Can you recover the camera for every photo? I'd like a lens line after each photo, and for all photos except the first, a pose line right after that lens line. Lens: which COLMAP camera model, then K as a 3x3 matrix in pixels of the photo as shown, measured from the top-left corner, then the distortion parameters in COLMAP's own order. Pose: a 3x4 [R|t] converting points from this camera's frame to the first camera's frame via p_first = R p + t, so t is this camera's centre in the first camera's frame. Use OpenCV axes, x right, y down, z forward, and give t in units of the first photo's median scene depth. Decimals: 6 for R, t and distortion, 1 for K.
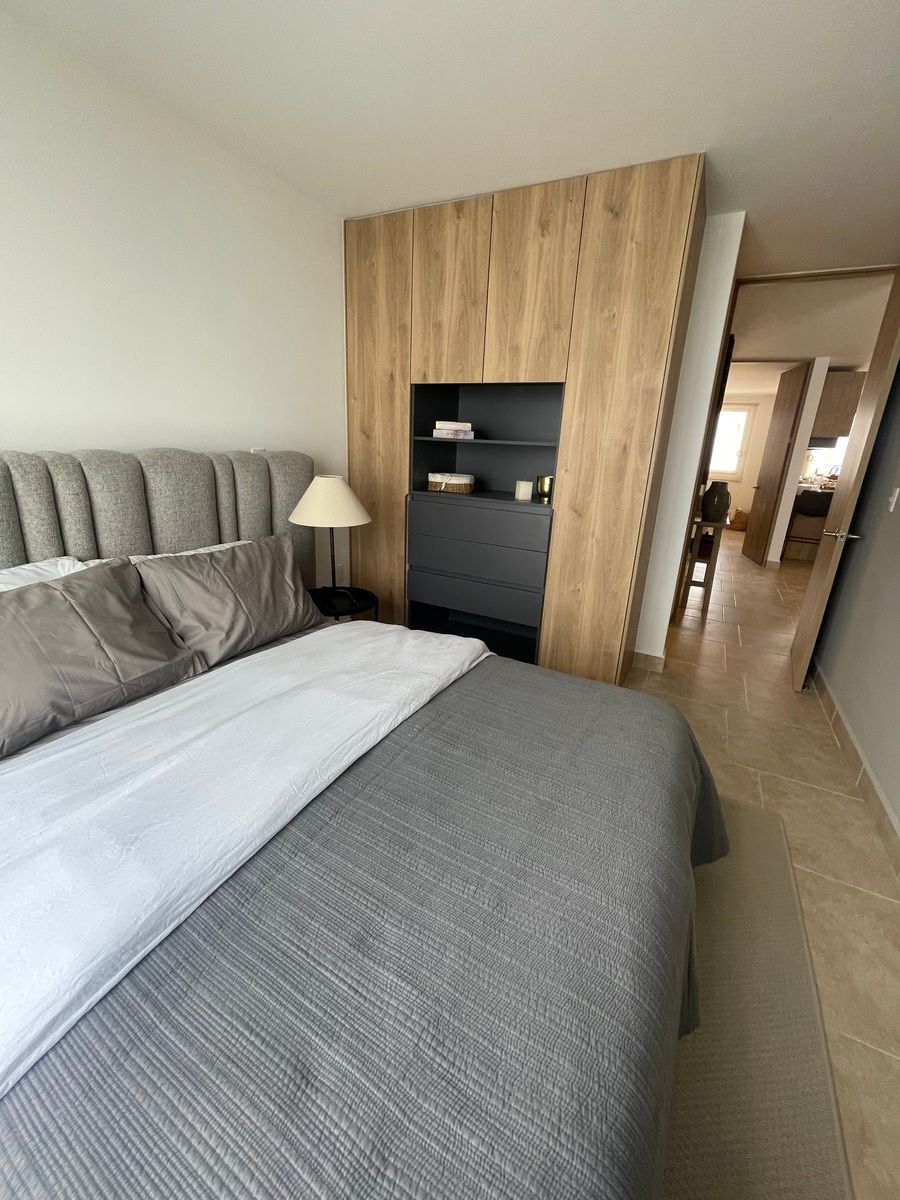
lens RADIAL K [[487.7, 0, 456.2], [0, 487.7, 598.0], [0, 0, 1]] dist [-0.000391, -0.000127]
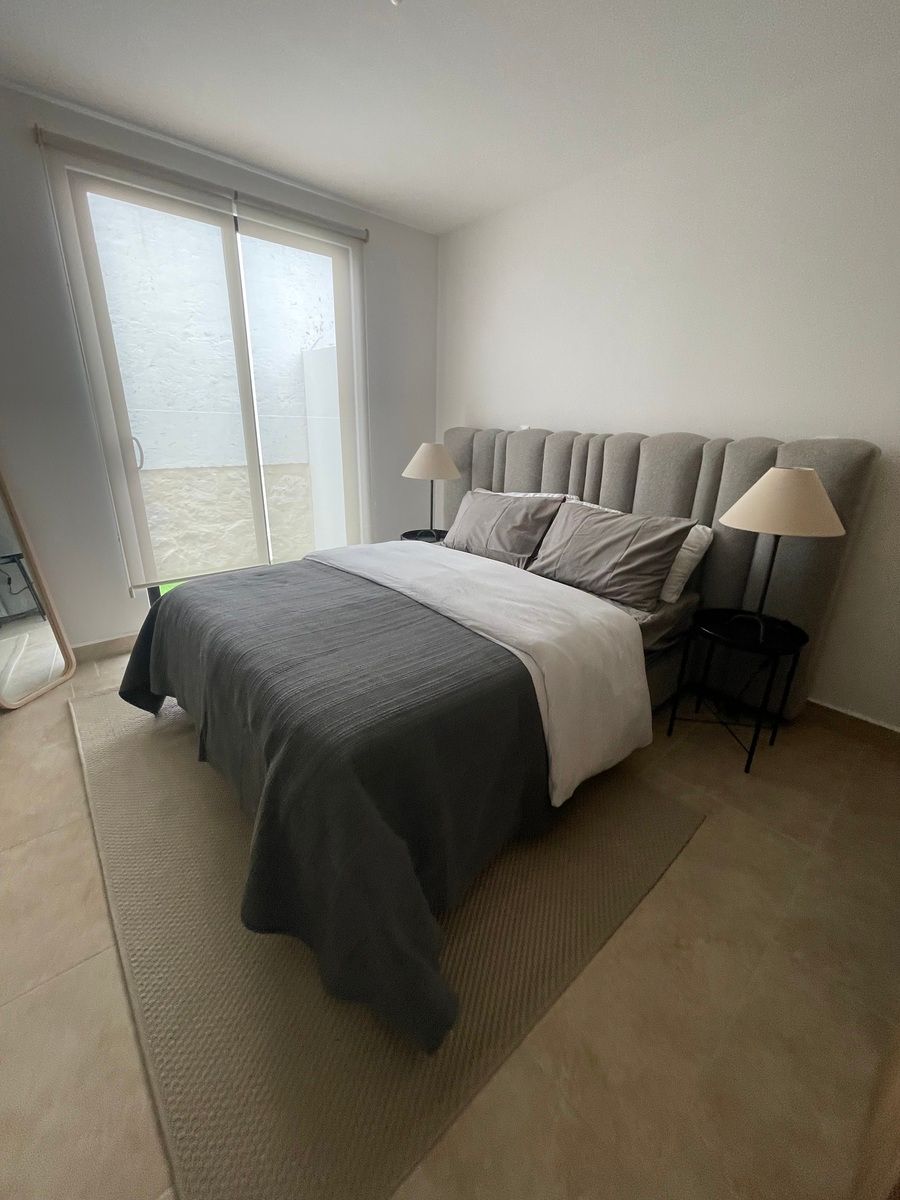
lens RADIAL K [[487.7, 0, 456.2], [0, 487.7, 598.0], [0, 0, 1]] dist [-0.000391, -0.000127]
pose [[-0.367493, 0.253395, -0.894841, 0.959333], [-0.319966, 0.868984, 0.377476, -0.290535], [0.873253, 0.425038, -0.238268, 1.230538]]
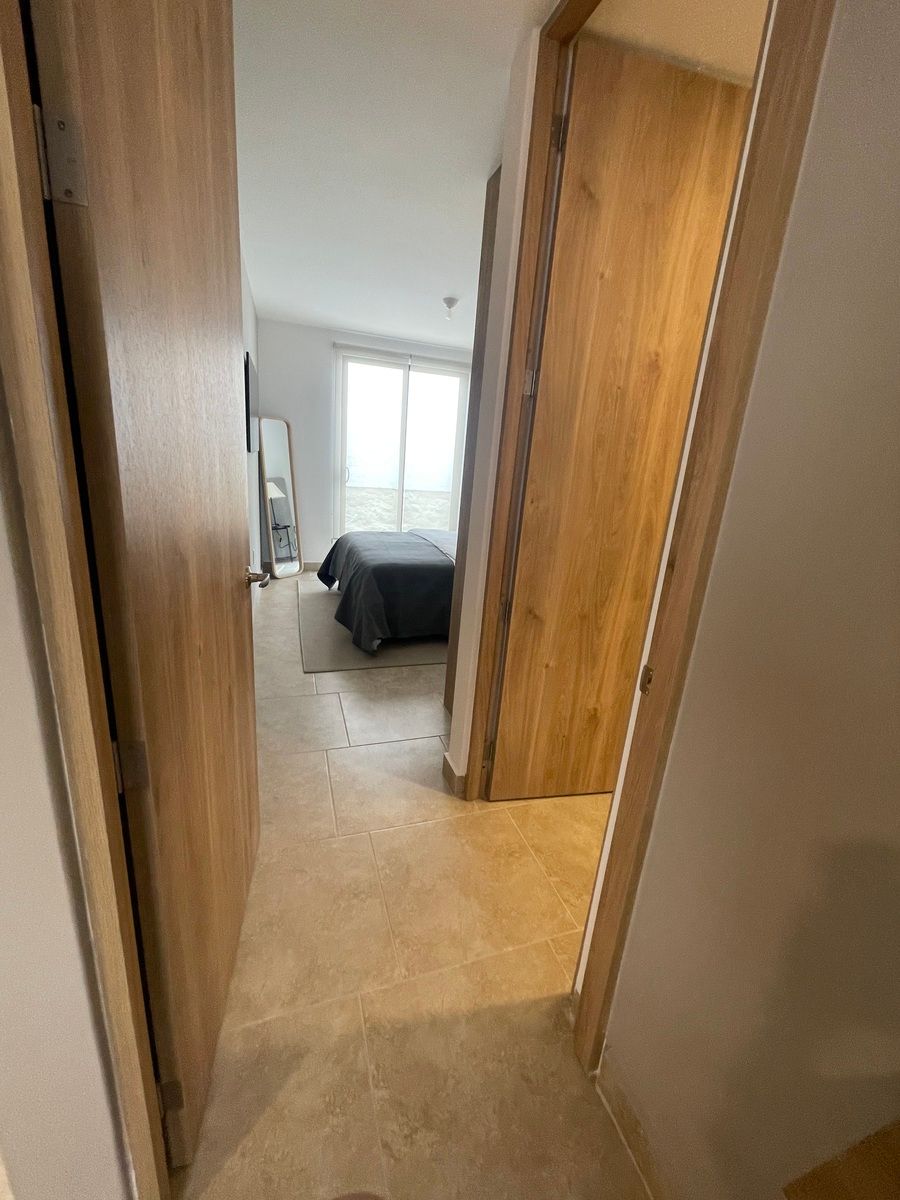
lens RADIAL K [[487.7, 0, 456.2], [0, 487.7, 598.0], [0, 0, 1]] dist [-0.000391, -0.000127]
pose [[-0.692659, 0.091990, -0.715375, 1.776684], [-0.321770, 0.848254, 0.420629, -0.707330], [0.645514, 0.521539, -0.557951, 2.579940]]
